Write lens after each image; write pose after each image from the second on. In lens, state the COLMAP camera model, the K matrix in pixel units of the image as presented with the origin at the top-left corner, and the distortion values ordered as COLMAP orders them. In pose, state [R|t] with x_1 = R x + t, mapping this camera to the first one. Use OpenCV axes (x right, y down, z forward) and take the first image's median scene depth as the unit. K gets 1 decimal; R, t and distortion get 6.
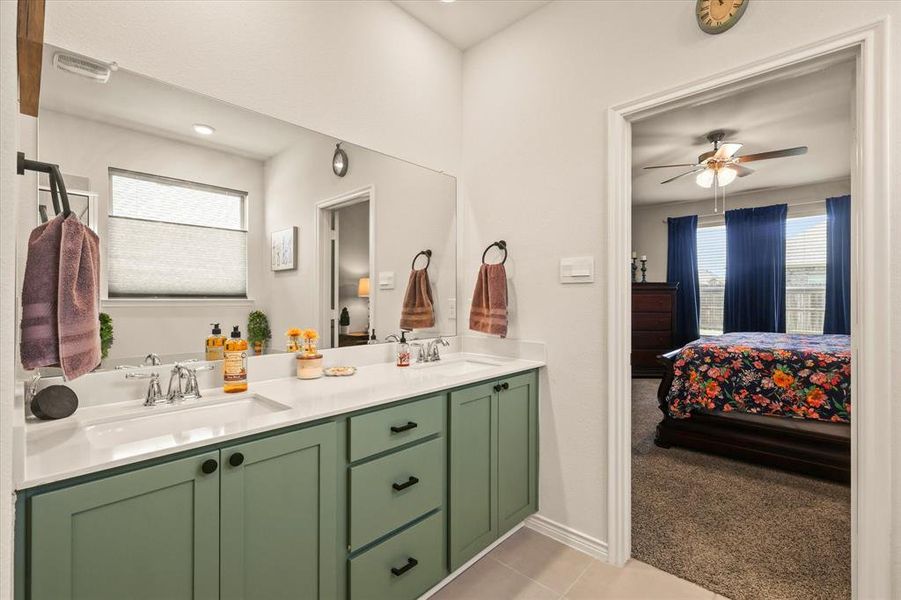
lens RADIAL K [[391.8, 0, 448.5], [0, 391.8, 298.6], [0, 0, 1]] dist [0.001593, 0.000363]
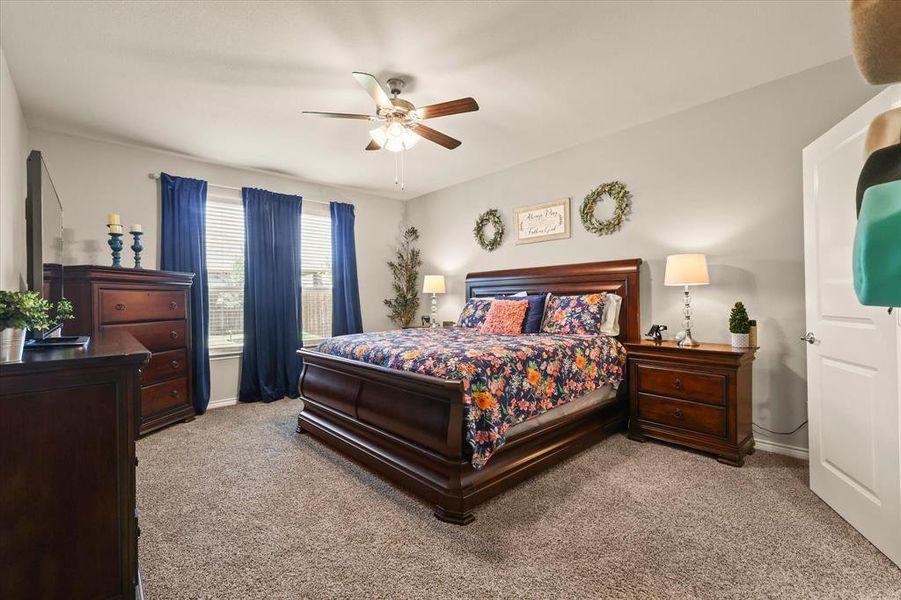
lens RADIAL K [[391.8, 0, 450.9], [0, 391.8, 302.2], [0, 0, 1]] dist [0.001593, 0.000363]
pose [[0.070461, -0.003683, 0.997508, -0.105644], [0.010250, 0.999943, 0.002968, 0.019228], [-0.997462, 0.010015, 0.070495, 1.088574]]
